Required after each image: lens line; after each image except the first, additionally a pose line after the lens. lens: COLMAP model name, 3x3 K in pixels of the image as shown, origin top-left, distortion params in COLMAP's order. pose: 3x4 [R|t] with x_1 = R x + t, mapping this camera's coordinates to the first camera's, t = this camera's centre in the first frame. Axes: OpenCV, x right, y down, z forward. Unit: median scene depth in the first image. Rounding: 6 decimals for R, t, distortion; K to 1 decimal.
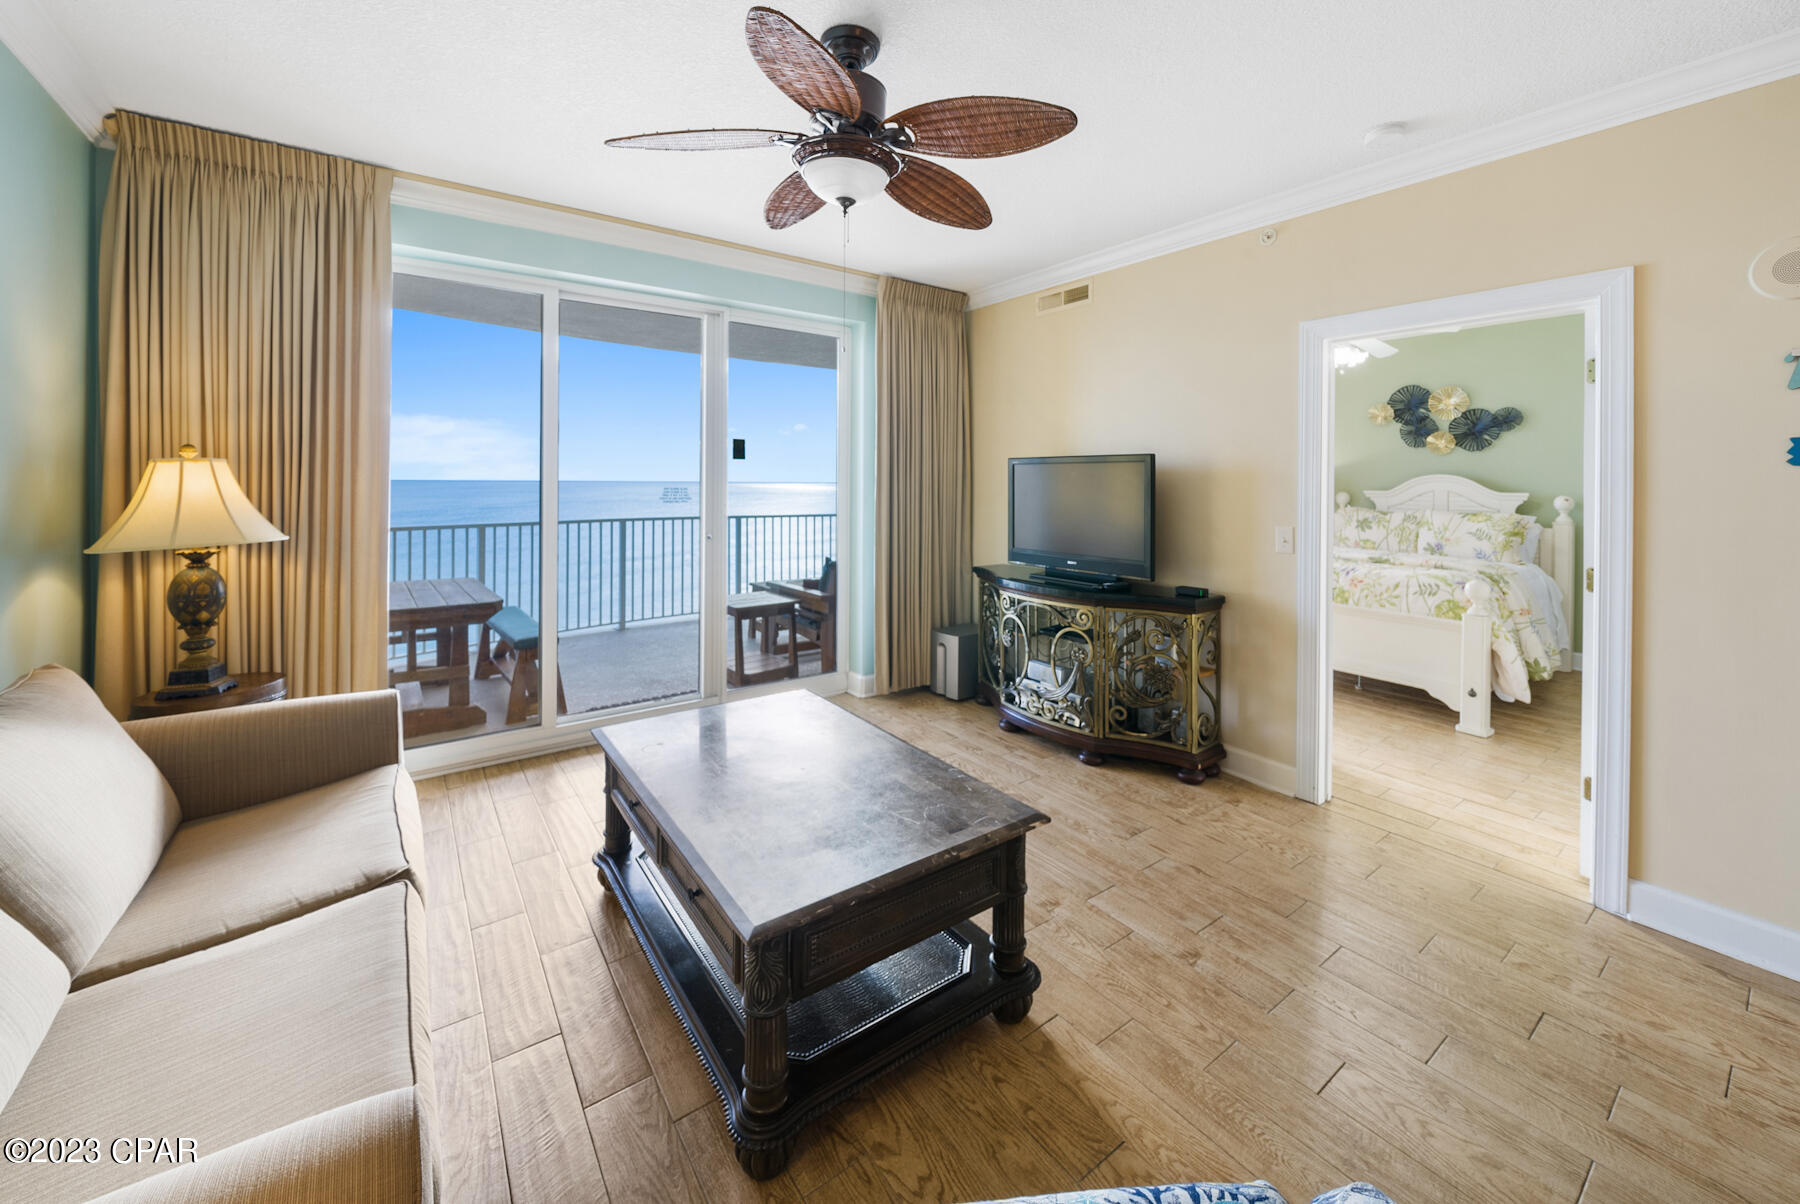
lens RADIAL K [[690.4, 0, 891.6], [0, 690.4, 477.3], [0, 0, 1]] dist [-0.002800, -0.000285]
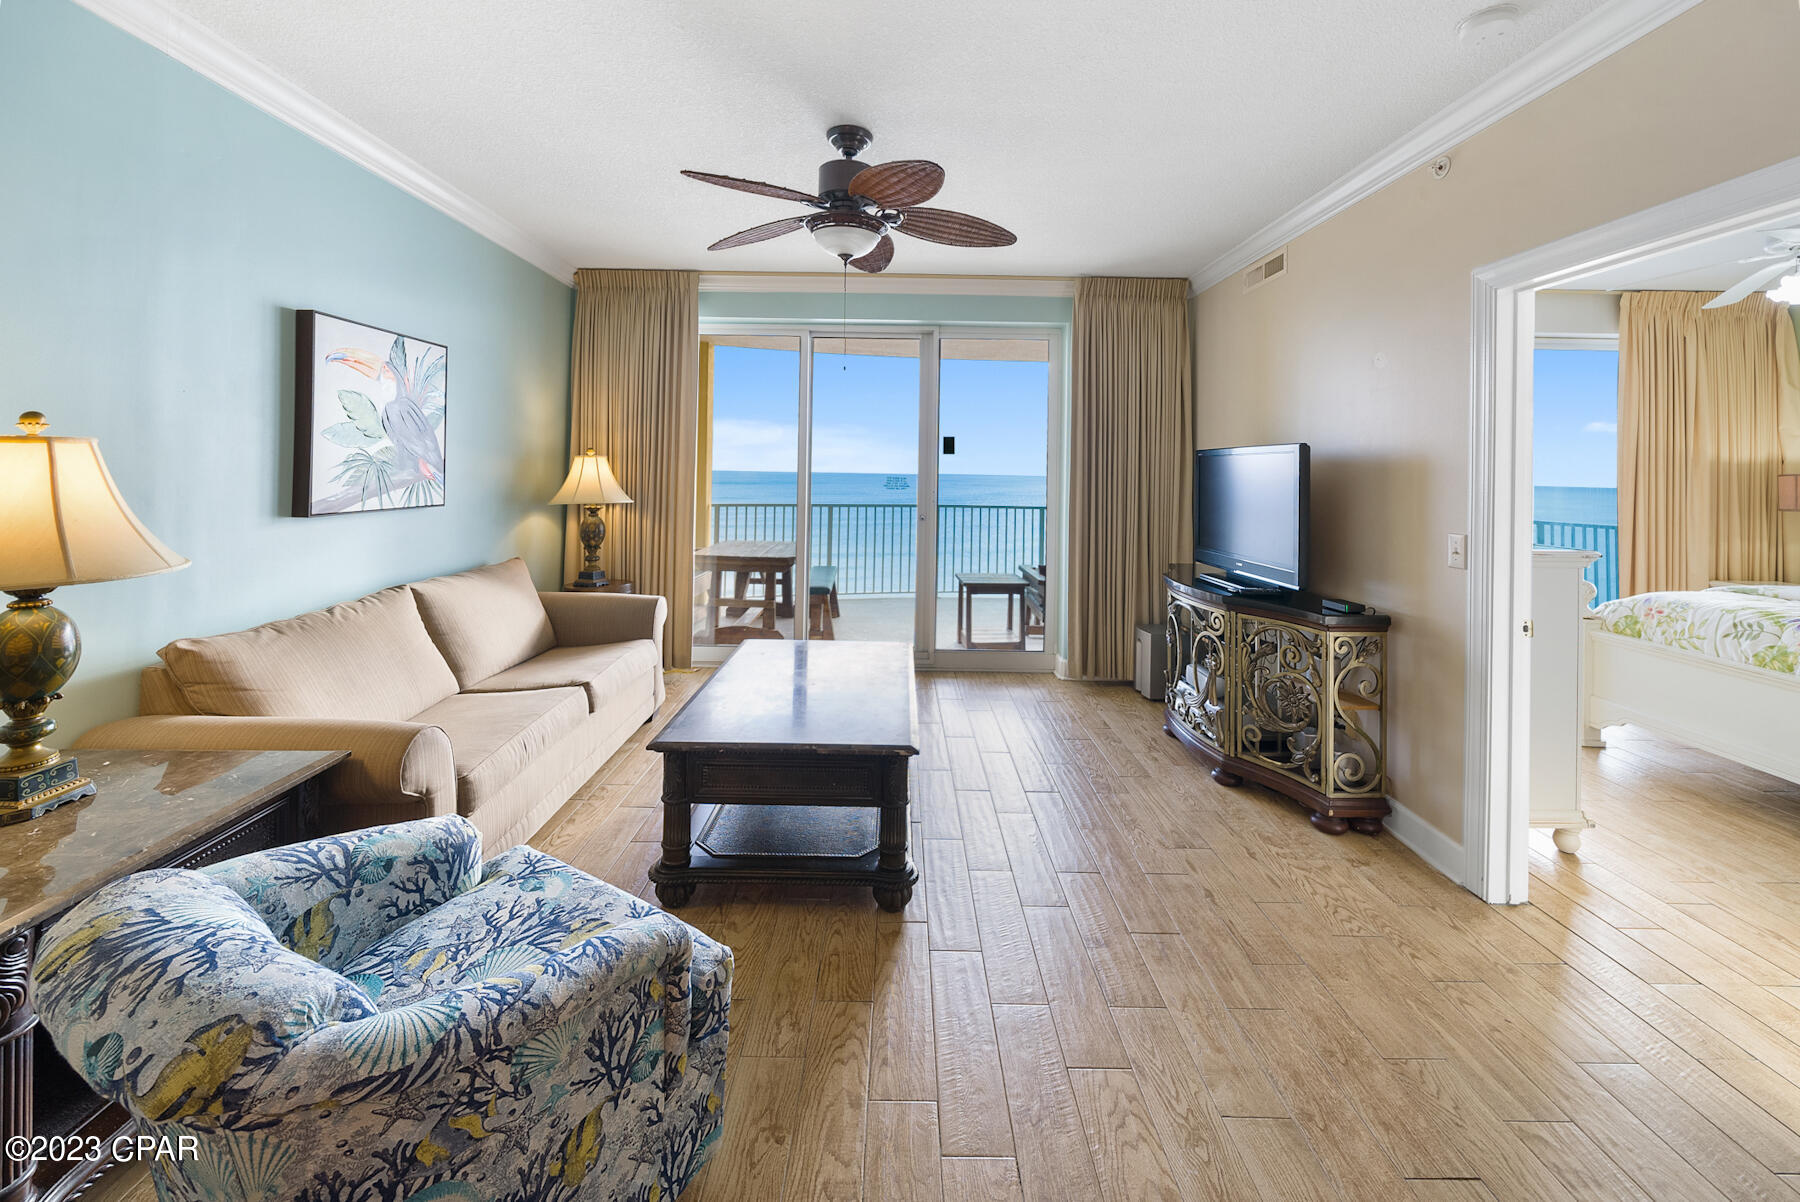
lens RADIAL K [[682.8, 0, 897.1], [0, 682.8, 458.9], [0, 0, 1]] dist [-0.001974, -0.000091]
pose [[0.813481, -0.004526, -0.581574, 0.556632], [-0.007813, 0.999794, -0.018709, 0.007431], [0.581539, 0.019763, 0.813278, 0.005465]]
